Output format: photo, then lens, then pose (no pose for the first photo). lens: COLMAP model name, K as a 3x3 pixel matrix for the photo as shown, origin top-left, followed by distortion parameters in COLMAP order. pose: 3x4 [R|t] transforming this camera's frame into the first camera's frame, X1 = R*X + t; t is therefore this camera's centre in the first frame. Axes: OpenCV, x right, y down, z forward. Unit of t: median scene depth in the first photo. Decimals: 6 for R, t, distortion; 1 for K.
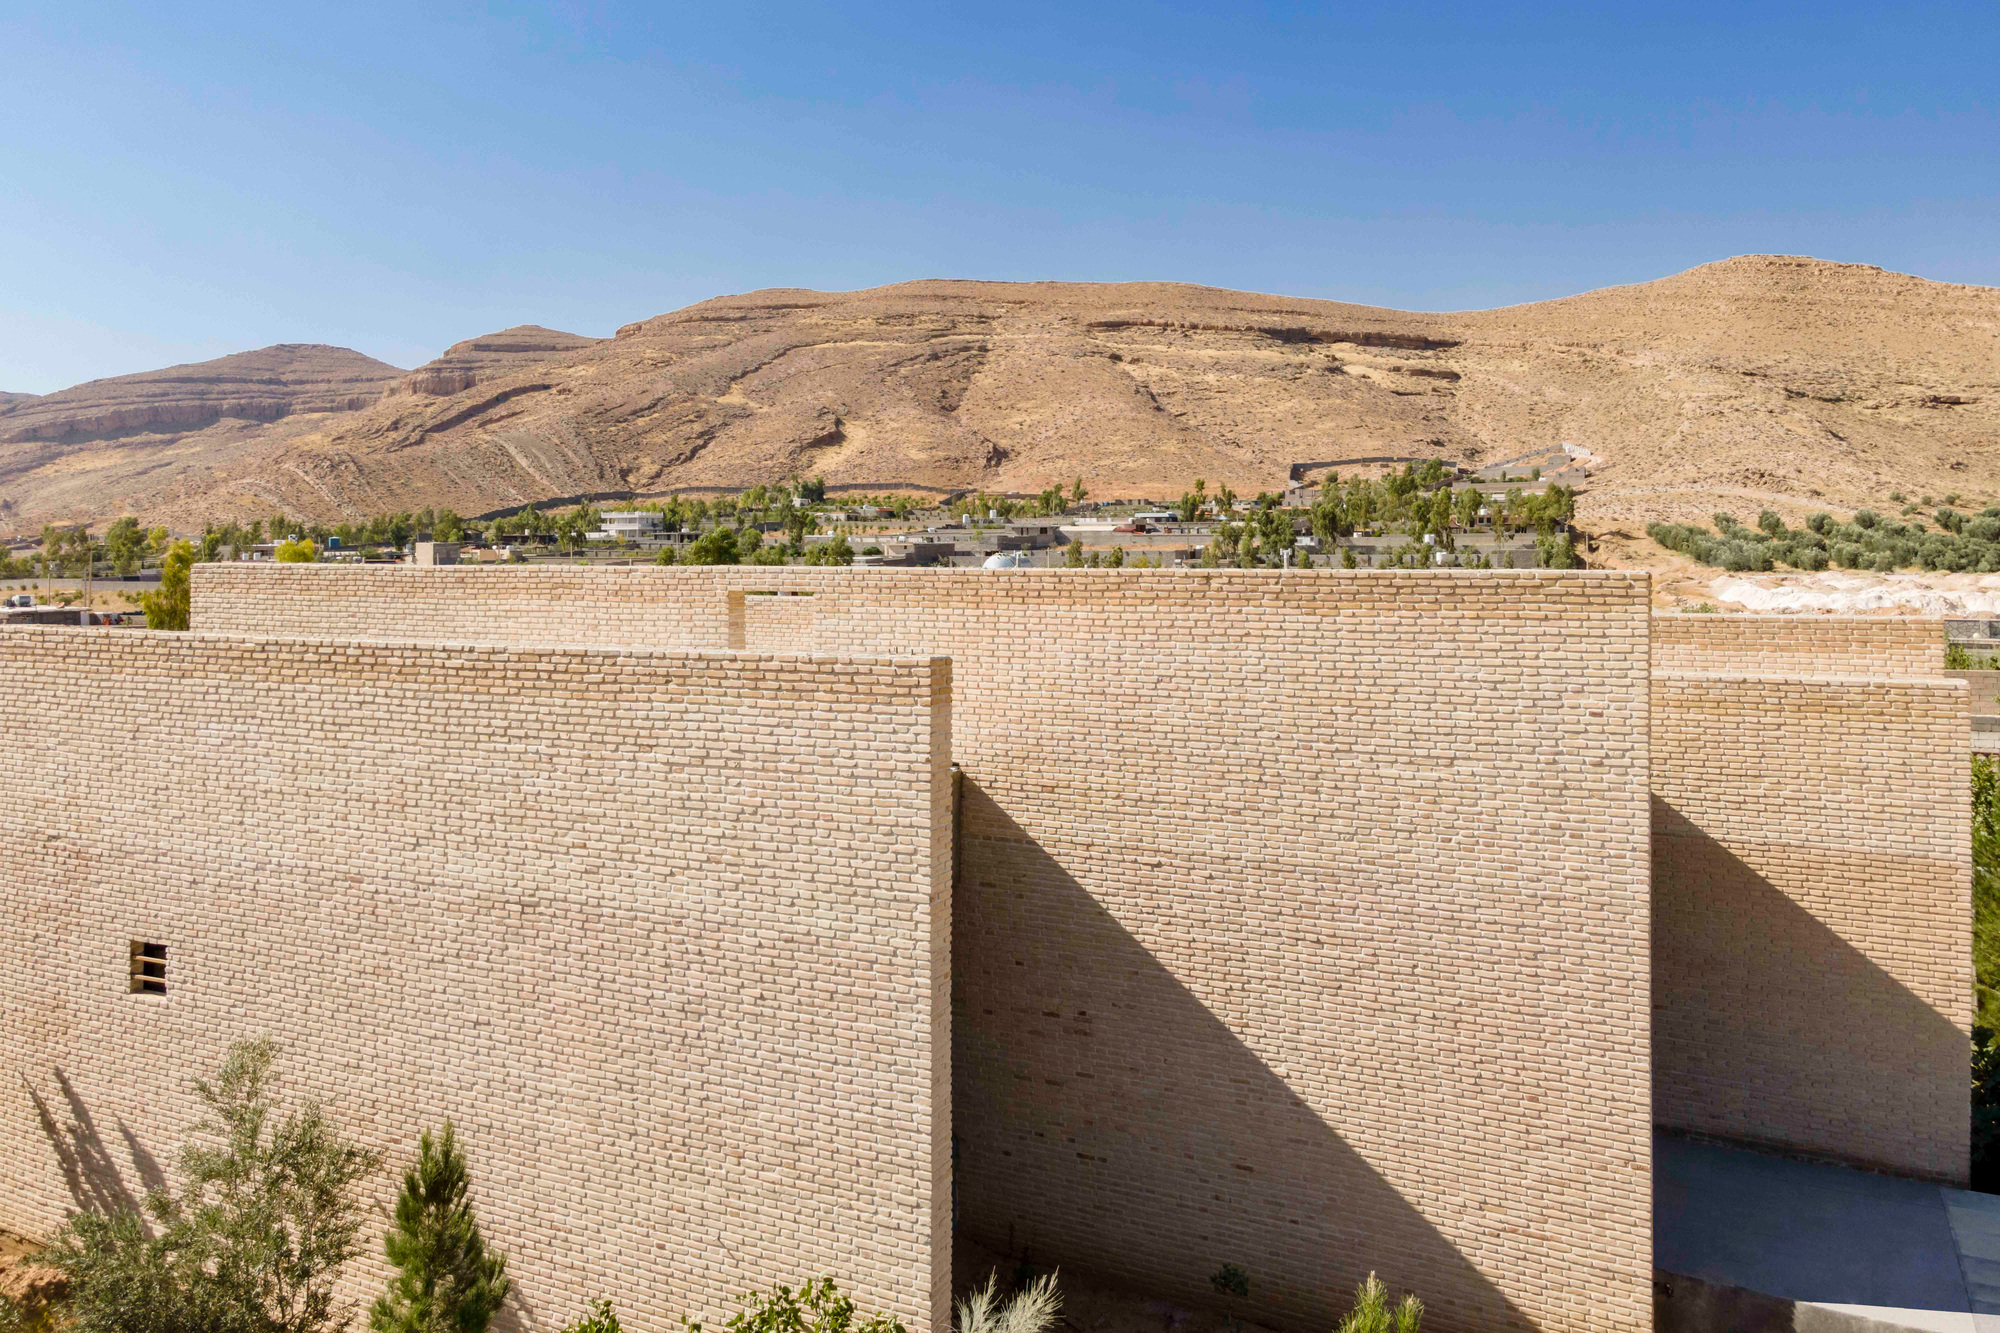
lens RADIAL K [[1494.5, 0, 992.8], [0, 1494.5, 546.6], [0, 0, 1]] dist [0.042378, -0.010662]
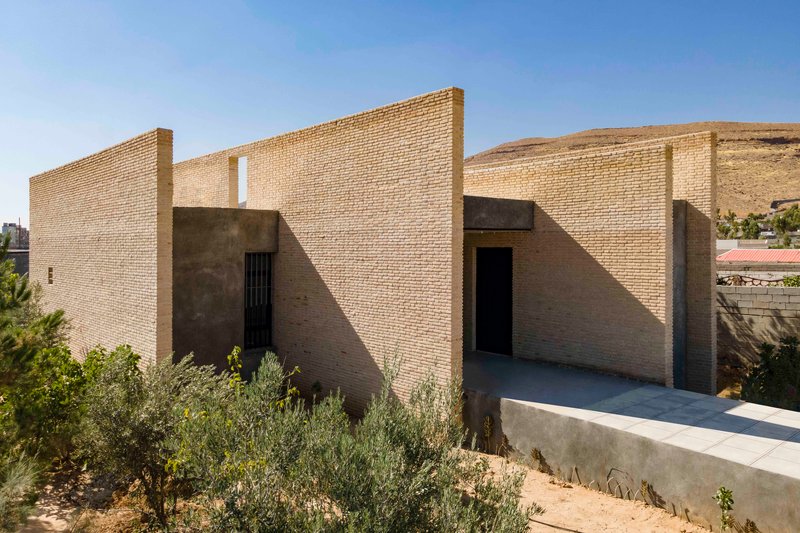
lens RADIAL K [[597.8, 0, 380.4], [0, 597.8, 240.7], [0, 0, 1]] dist [0.042378, -0.010662]
pose [[0.928750, -0.003555, -0.370689, 0.558782], [0.002828, 0.999993, -0.002503, 0.213142], [0.370695, 0.001276, 0.928754, 0.081418]]
